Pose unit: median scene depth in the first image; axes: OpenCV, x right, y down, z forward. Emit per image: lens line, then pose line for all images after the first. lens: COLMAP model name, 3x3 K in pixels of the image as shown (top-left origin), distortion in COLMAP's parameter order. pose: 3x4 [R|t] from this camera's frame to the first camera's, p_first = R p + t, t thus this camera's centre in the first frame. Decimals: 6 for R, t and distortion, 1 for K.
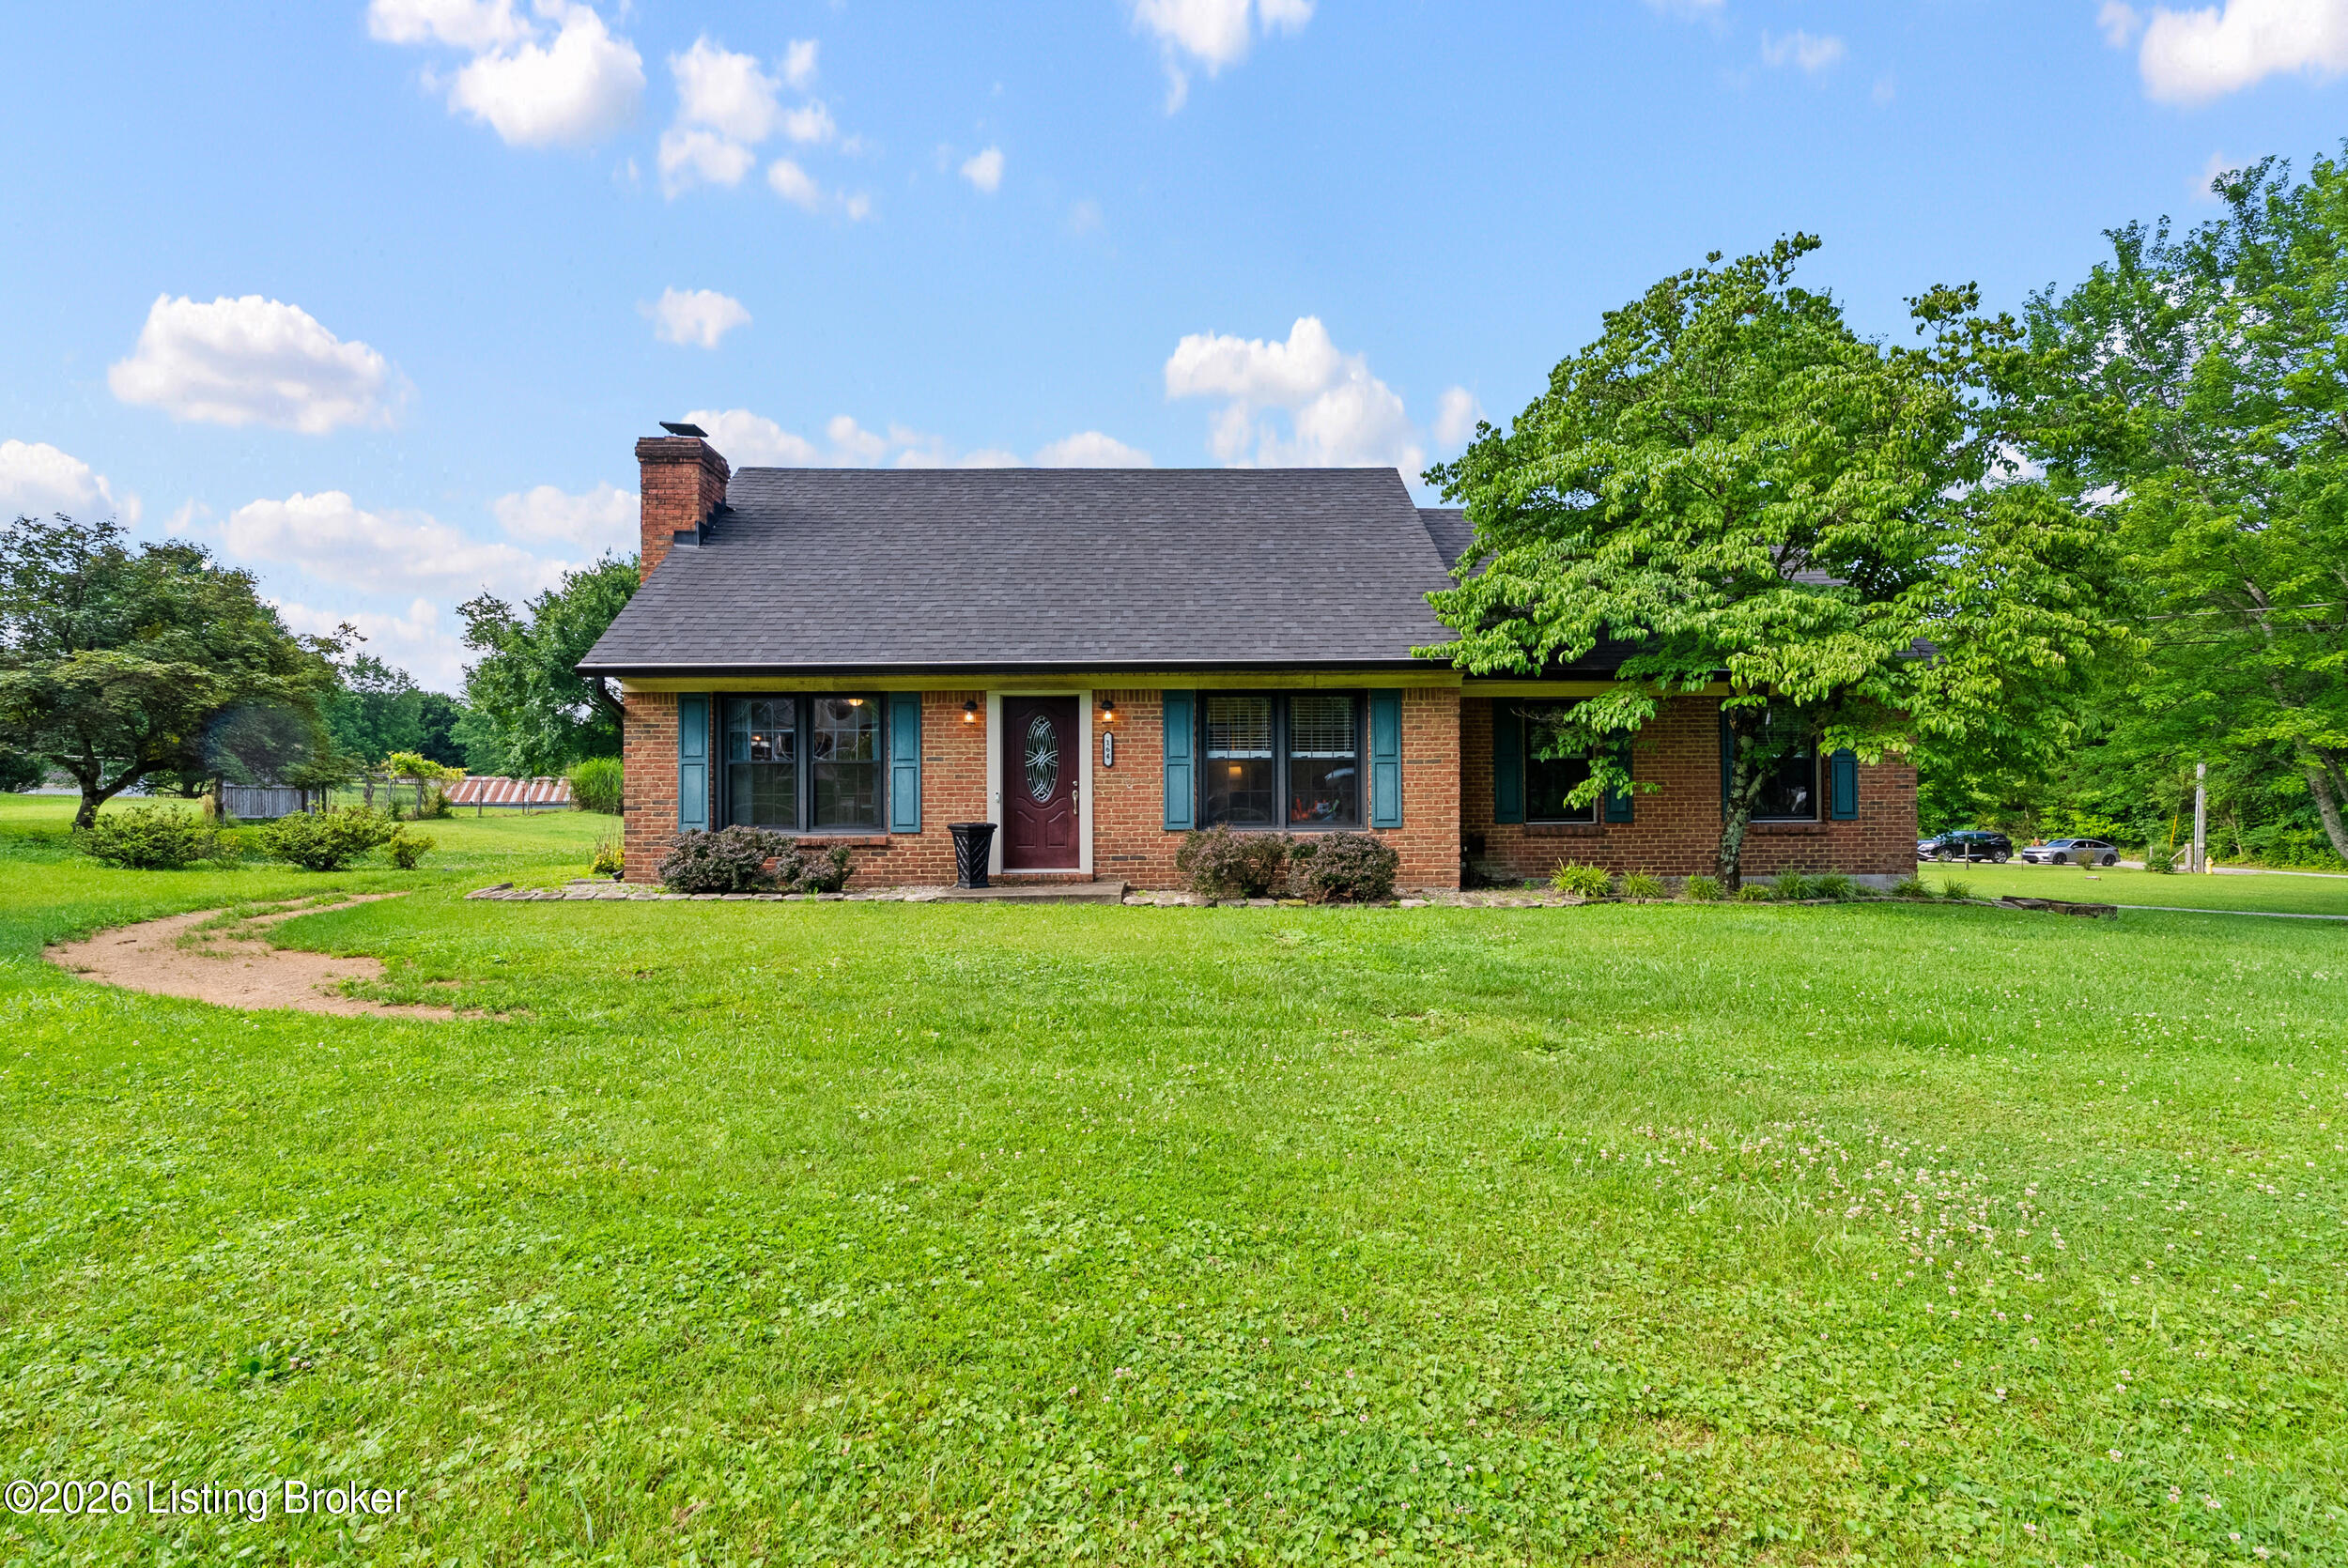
lens RADIAL K [[1068.2, 0, 1179.3], [0, 1068.2, 776.7], [0, 0, 1]] dist [-0.003737, -0.000259]
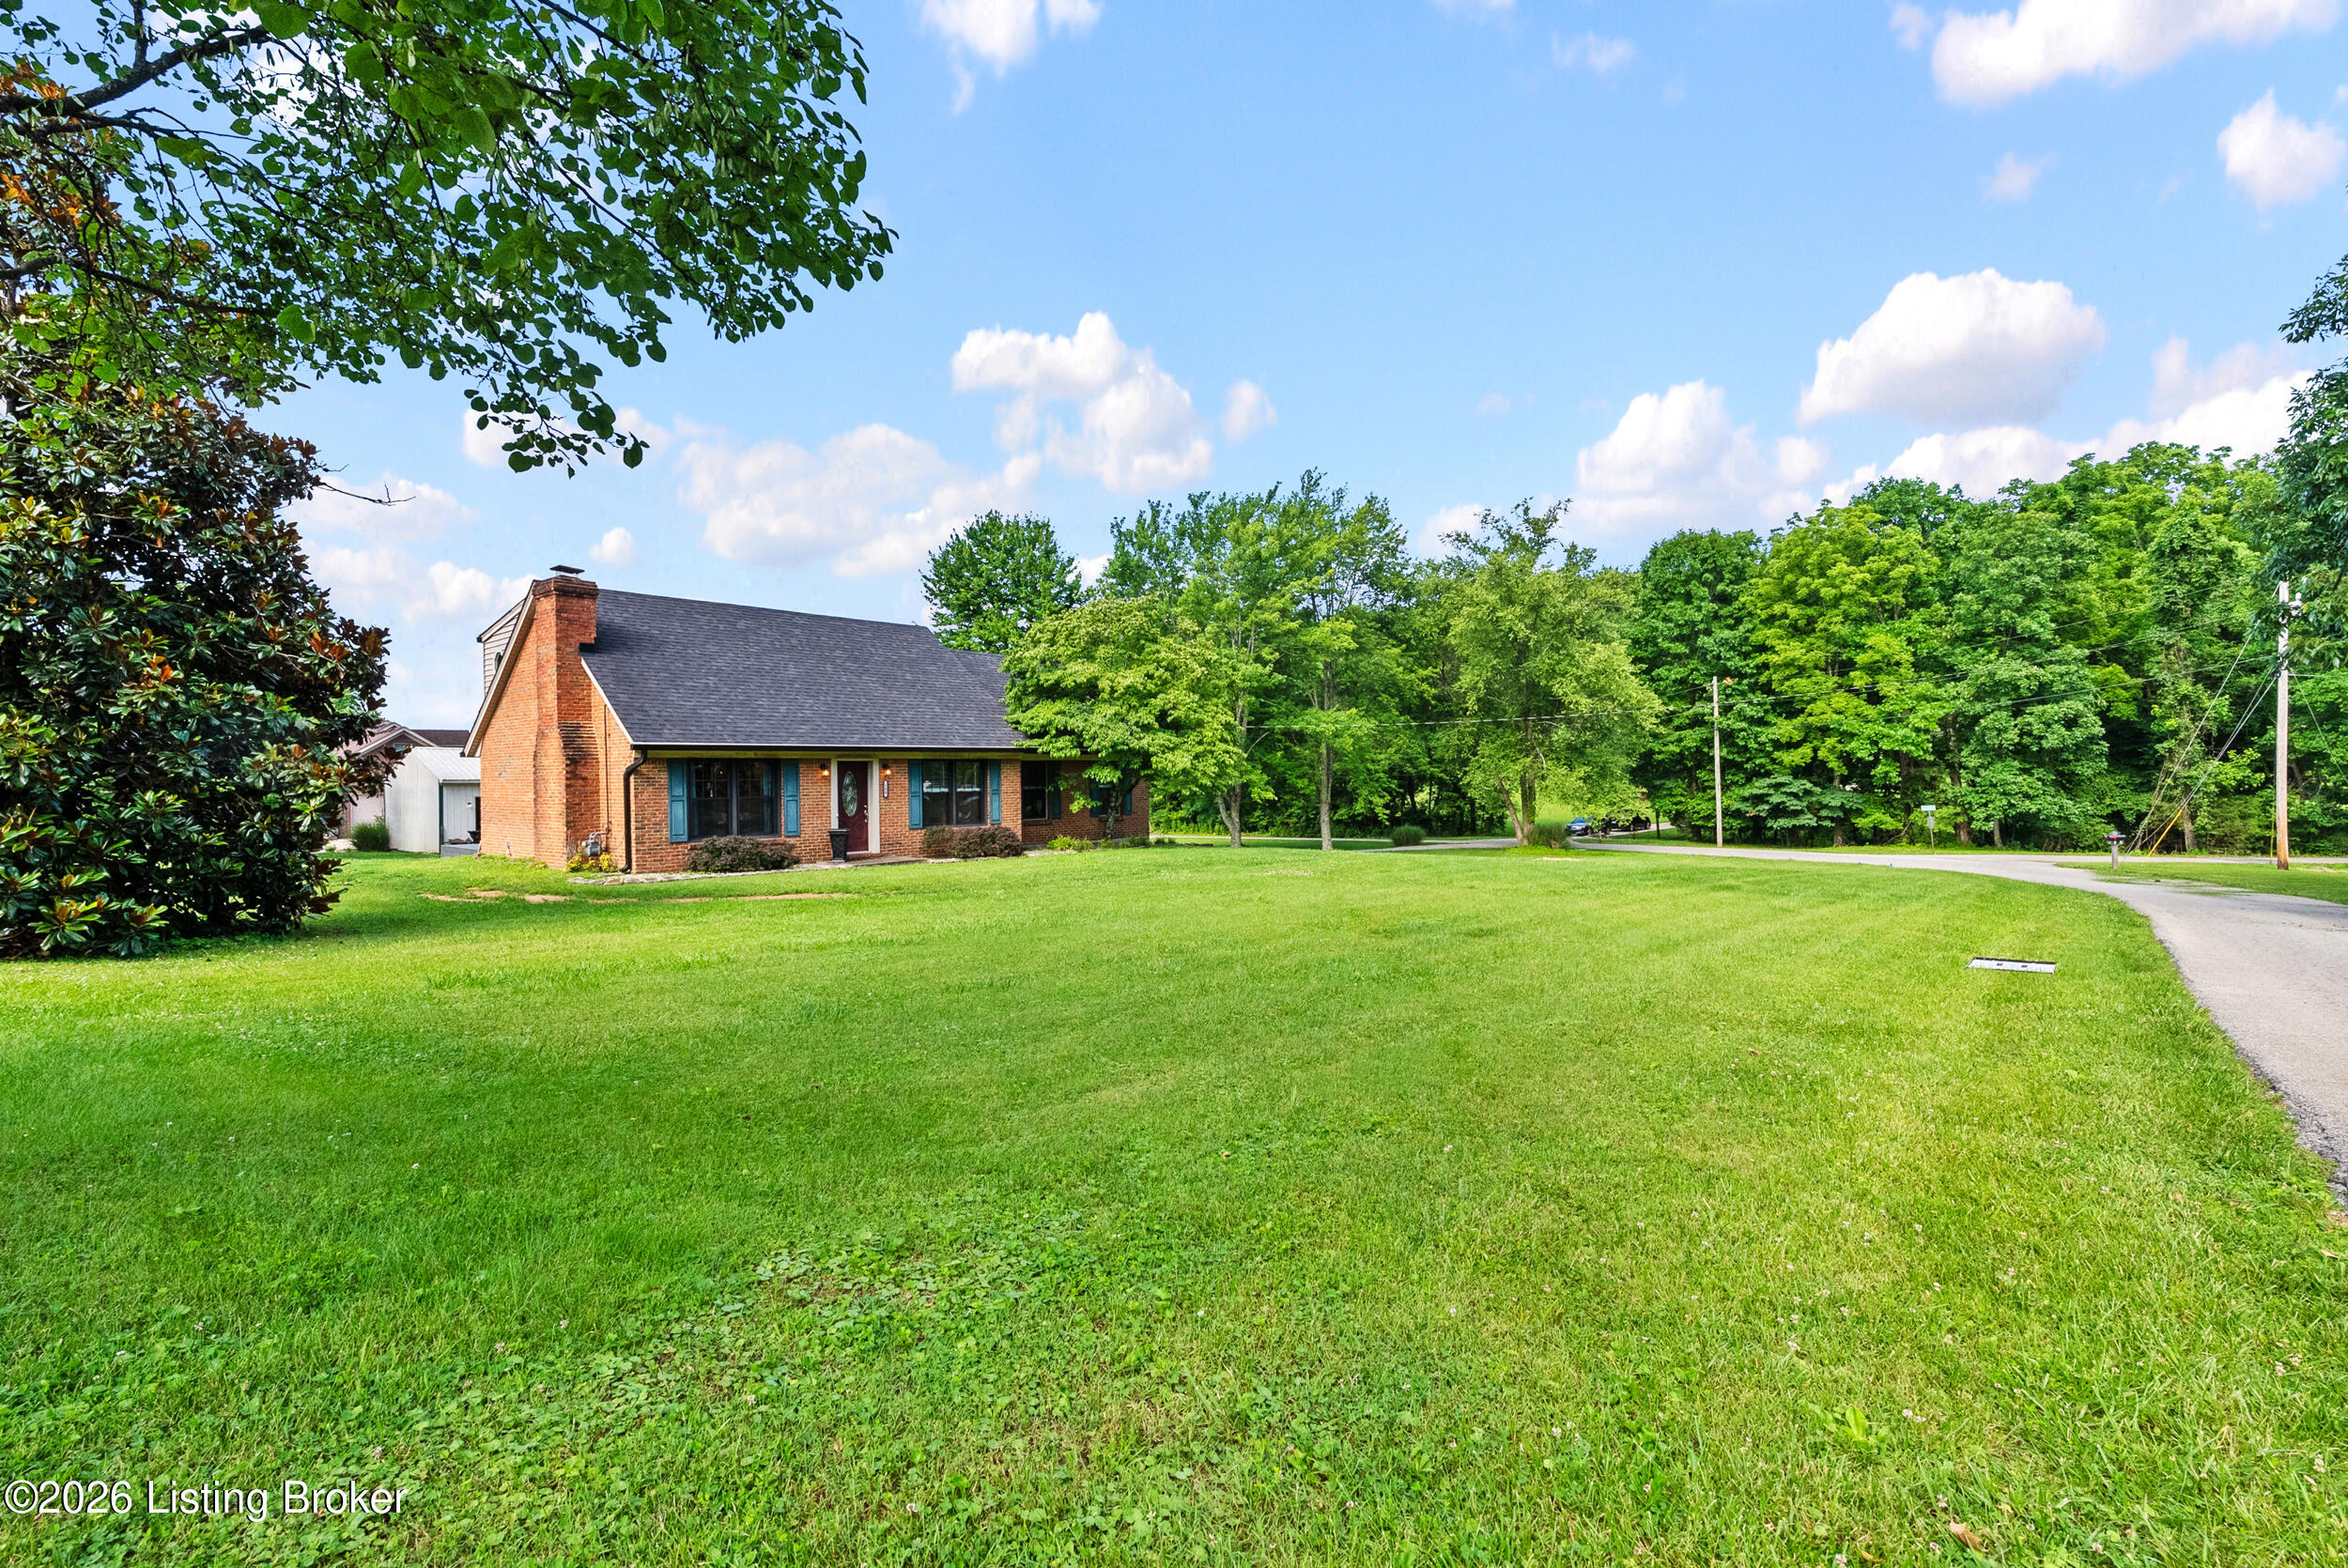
lens RADIAL K [[1068.2, 0, 1179.3], [0, 1068.2, 776.7], [0, 0, 1]] dist [-0.003737, -0.000259]
pose [[0.667060, -0.001619, 0.745002, -1.165888], [0.008692, 0.999946, -0.005610, -0.032990], [-0.744953, 0.010218, 0.667039, -0.710905]]
